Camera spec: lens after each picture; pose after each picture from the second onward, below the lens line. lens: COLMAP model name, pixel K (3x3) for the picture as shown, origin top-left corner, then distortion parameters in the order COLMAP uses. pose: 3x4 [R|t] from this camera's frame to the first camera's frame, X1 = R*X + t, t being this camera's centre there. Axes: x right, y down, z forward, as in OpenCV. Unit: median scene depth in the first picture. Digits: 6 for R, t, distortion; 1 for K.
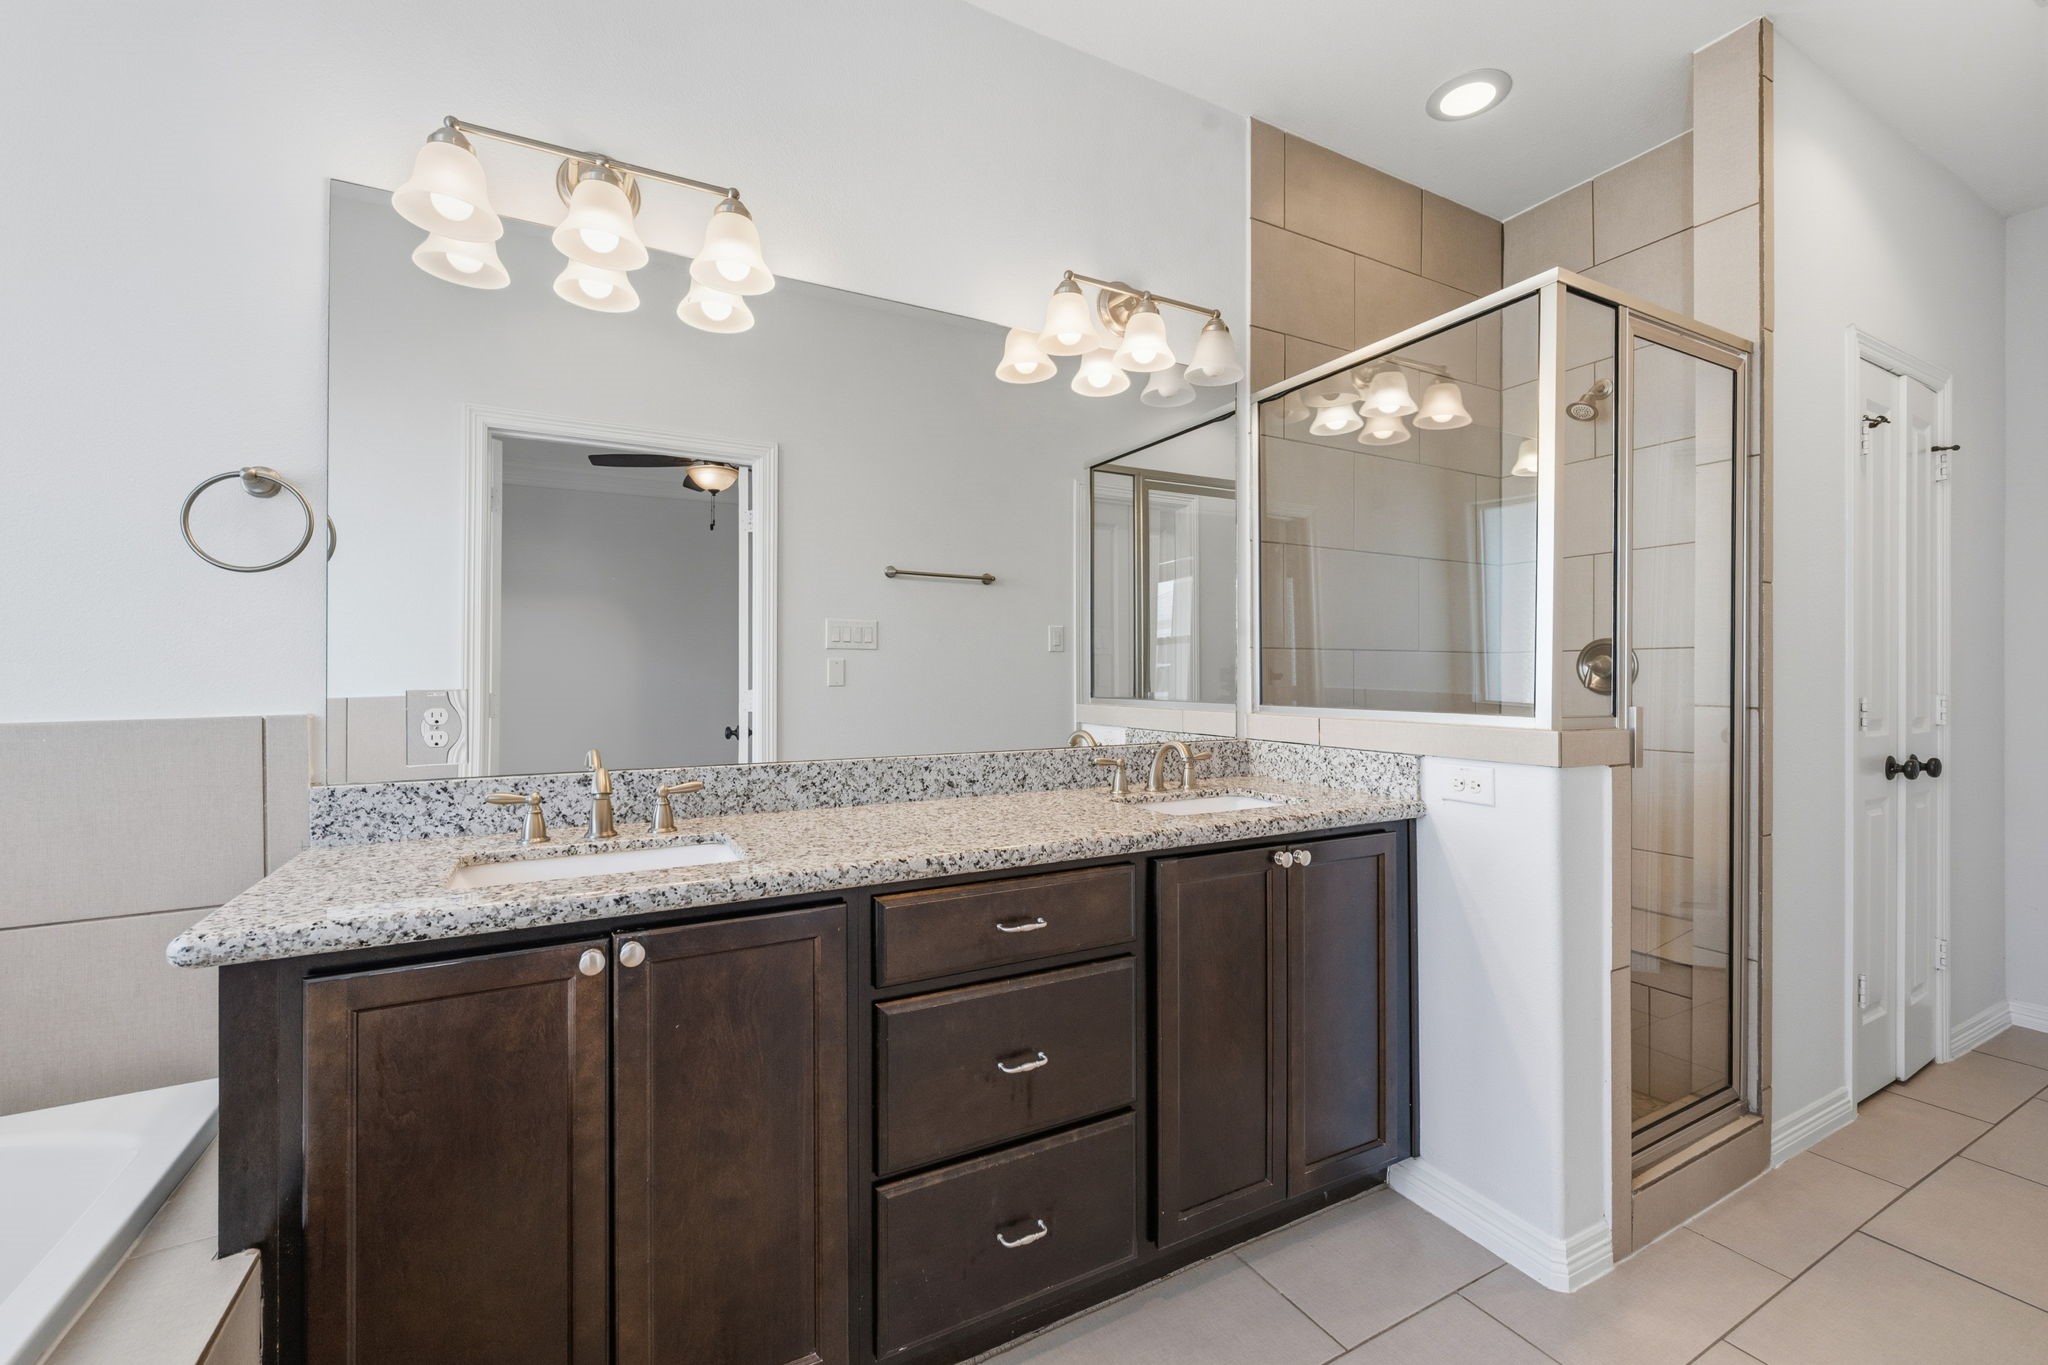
lens RADIAL K [[845.8, 0, 1028.3], [0, 845.8, 668.6], [0, 0, 1]] dist [0.000434, -0.000061]
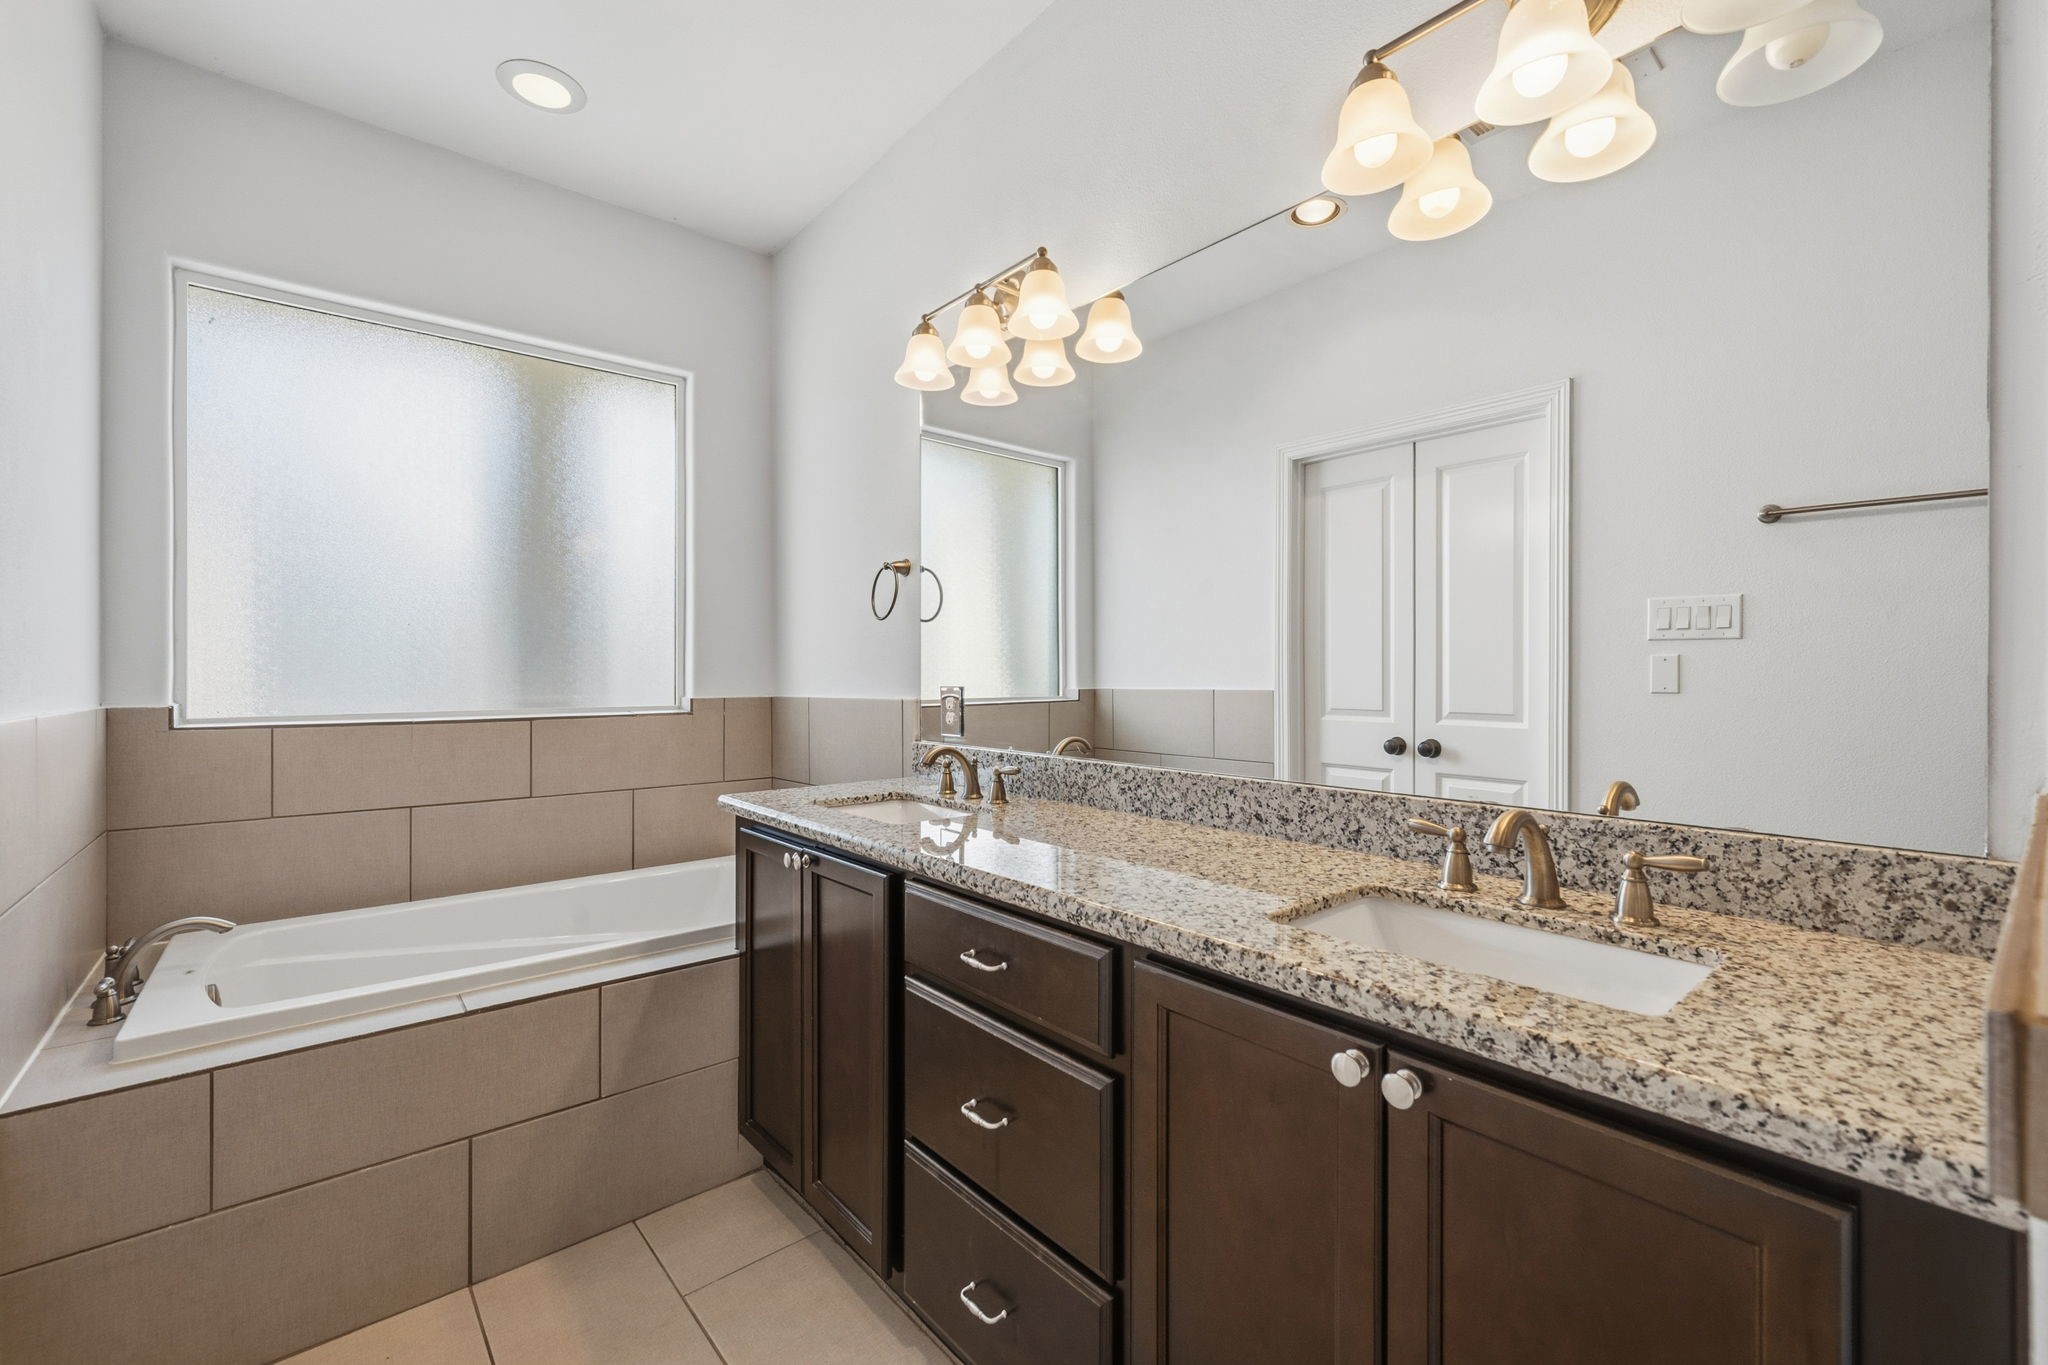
lens RADIAL K [[845.8, 0, 1028.3], [0, 845.8, 668.6], [0, 0, 1]] dist [0.000434, -0.000061]
pose [[0.216461, -0.002438, -0.976288, 0.690261], [0.007116, 0.999974, -0.000920, -0.004177], [0.976265, -0.006748, 0.216473, 0.669054]]
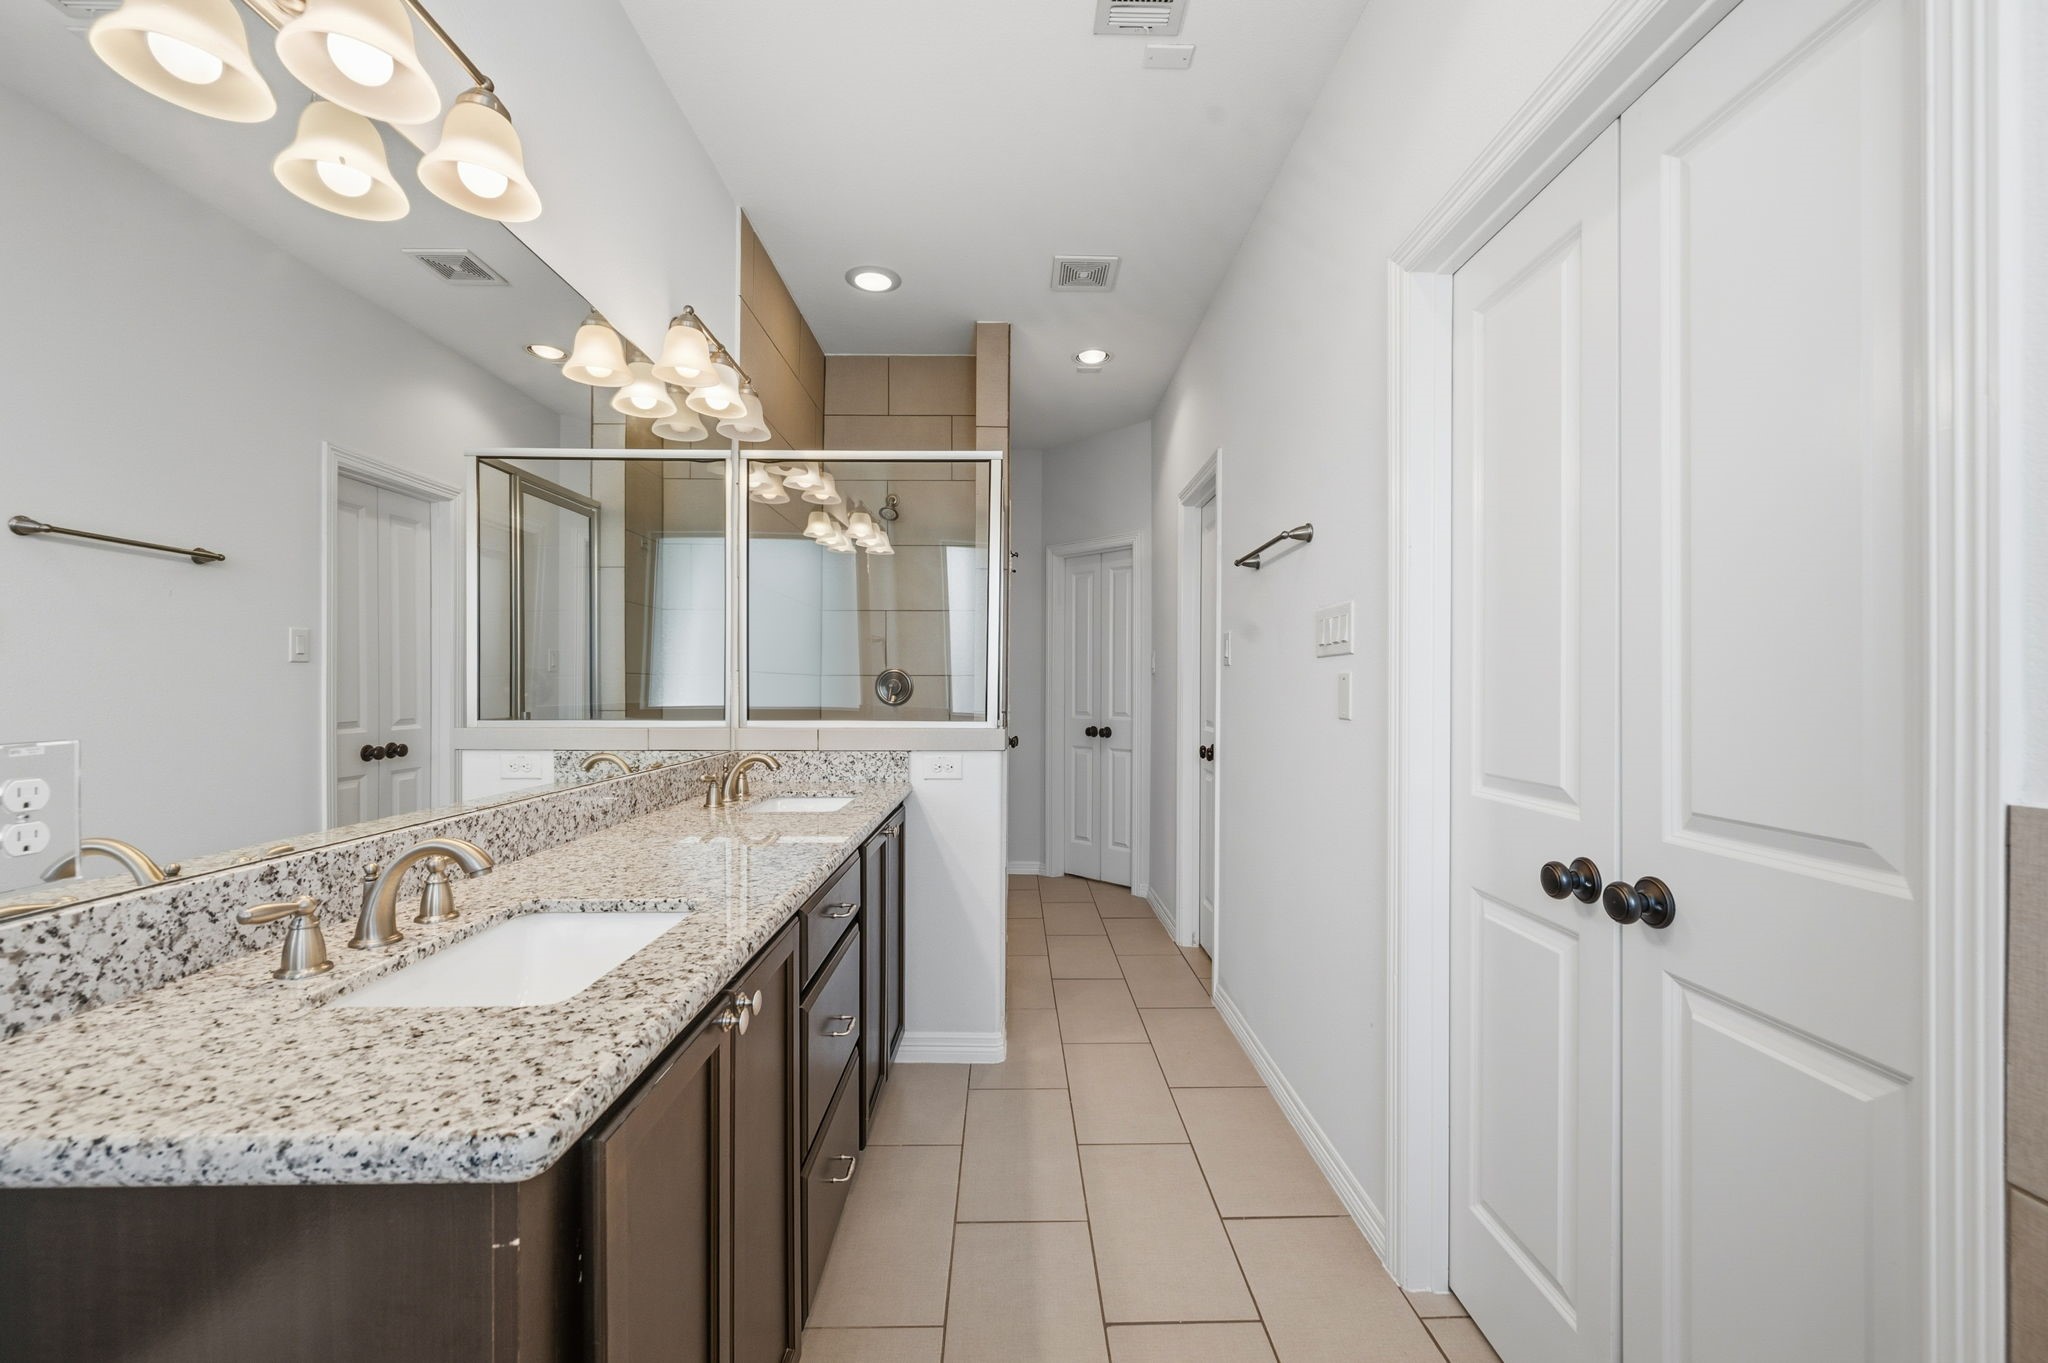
lens RADIAL K [[814.9, 0, 1019.8], [0, 814.9, 689.0], [0, 0, 1]] dist [0.000641, -0.000109]
pose [[0.469353, -0.001489, 0.883009, -0.707323], [-0.008044, 0.999950, 0.005961, -0.012803], [-0.882974, -0.009901, 0.469318, 0.194626]]
